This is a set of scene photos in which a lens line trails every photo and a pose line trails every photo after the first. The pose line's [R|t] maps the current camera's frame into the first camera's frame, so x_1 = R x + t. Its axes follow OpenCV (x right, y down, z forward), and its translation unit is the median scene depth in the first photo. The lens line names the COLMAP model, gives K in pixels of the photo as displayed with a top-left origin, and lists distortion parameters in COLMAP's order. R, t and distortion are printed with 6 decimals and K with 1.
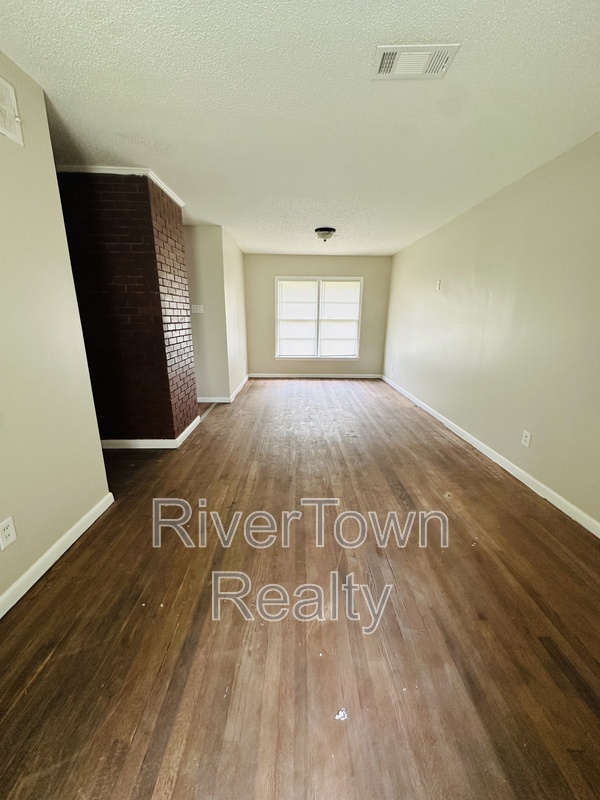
lens RADIAL K [[319.7, 0, 300.0], [0, 319.7, 400.0], [0, 0, 1]] dist [-0.003220, -0.000198]
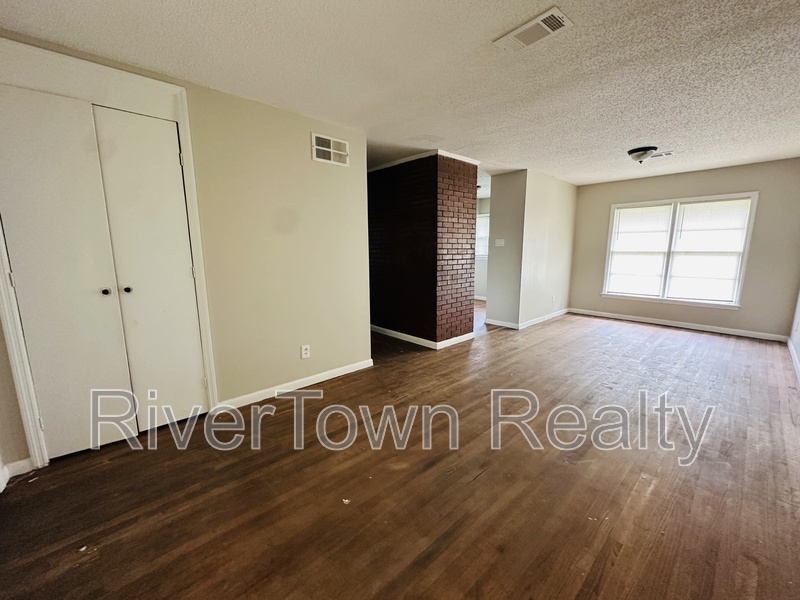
lens RADIAL K [[319.7, 0, 400.0], [0, 319.7, 300.0], [0, 0, 1]] dist [-0.003220, -0.000198]
pose [[0.658272, 0.110586, -0.744613, 0.398414], [-0.183225, 0.982941, -0.015997, 0.001610], [0.730141, 0.146962, 0.667305, 0.003961]]
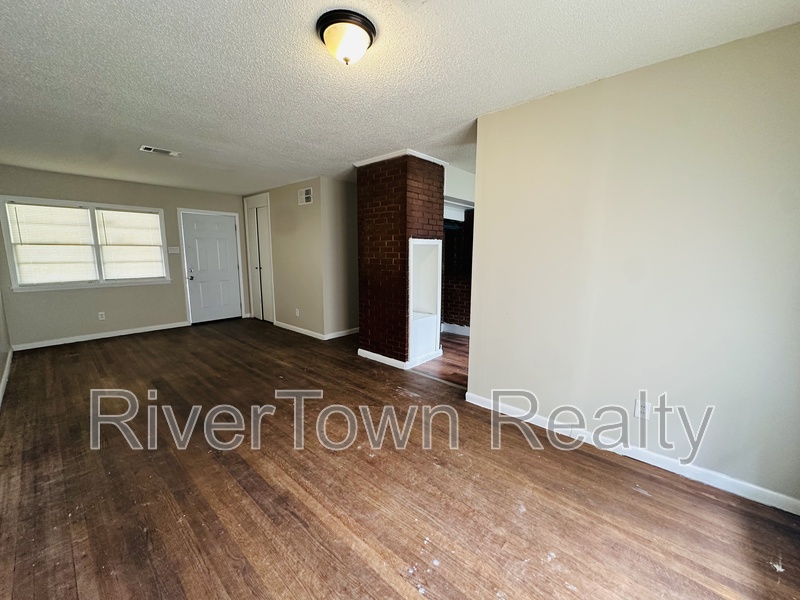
lens RADIAL K [[319.7, 0, 400.0], [0, 319.7, 300.0], [0, 0, 1]] dist [-0.003220, -0.000198]
pose [[-0.676113, 0.095683, -0.730559, 0.389279], [-0.199111, 0.930913, 0.306196, -0.439293], [0.709385, 0.352485, -0.610350, 1.624815]]
